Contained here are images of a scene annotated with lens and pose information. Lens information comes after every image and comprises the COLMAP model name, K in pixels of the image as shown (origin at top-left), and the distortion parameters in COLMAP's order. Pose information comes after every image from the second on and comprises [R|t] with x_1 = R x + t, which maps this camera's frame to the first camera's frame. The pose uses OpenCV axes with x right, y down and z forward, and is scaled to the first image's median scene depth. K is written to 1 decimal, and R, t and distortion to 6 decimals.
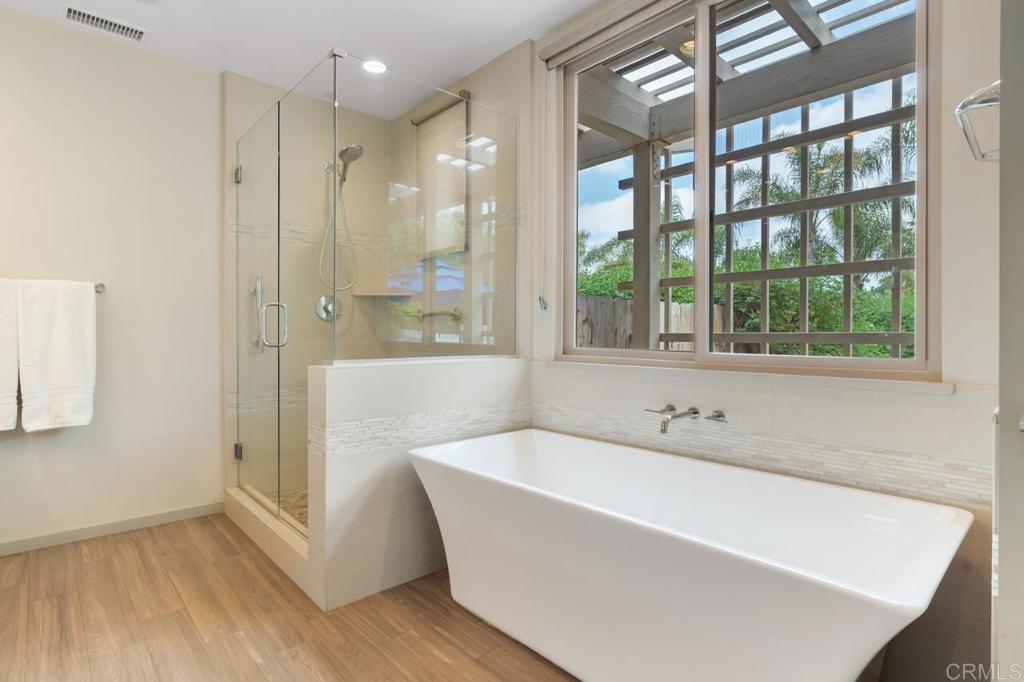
lens RADIAL K [[519.8, 0, 510.6], [0, 519.8, 338.9], [0, 0, 1]] dist [0.000200, 0.001279]
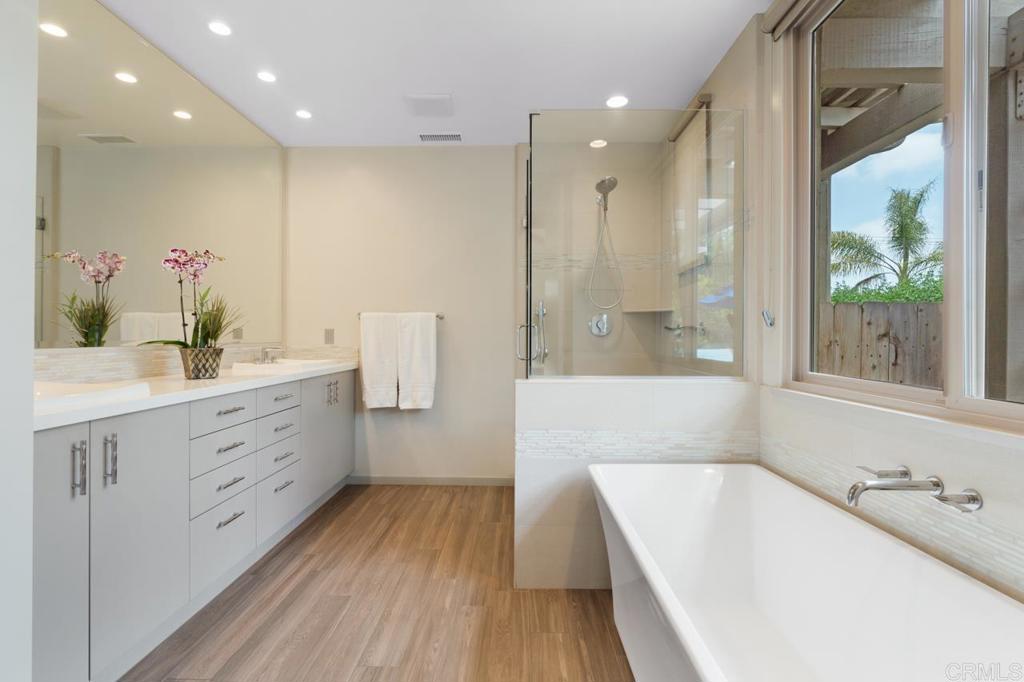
lens RADIAL K [[482.3, 0, 514.3], [0, 482.3, 338.5], [0, 0, 1]] dist [0.000476, 0.001214]
pose [[0.731958, 0.001610, -0.681348, 0.315996], [-0.007545, 0.999955, -0.005742, -0.030387], [0.681308, 0.009343, 0.731937, 0.154546]]
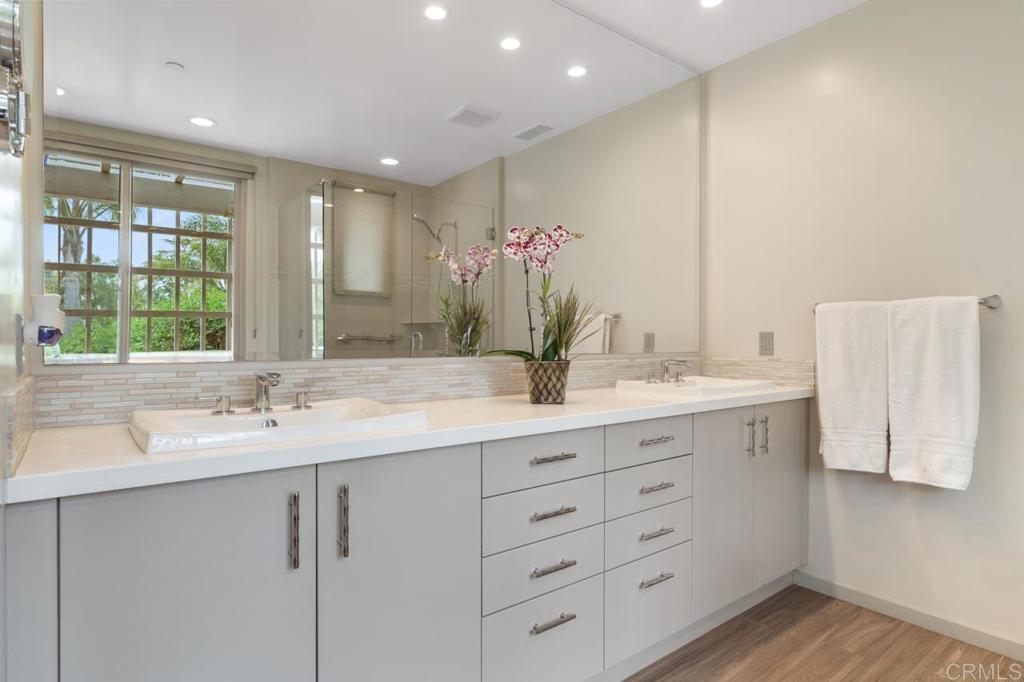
lens RADIAL K [[558.7, 0, 510.2], [0, 558.7, 343.3], [0, 0, 1]] dist [-0.012081, 0.006299]
pose [[-0.077179, 0.001095, -0.997017, 0.020662], [-0.011693, 0.999930, 0.002003, -0.038028], [0.996949, 0.011813, -0.077161, 0.433319]]
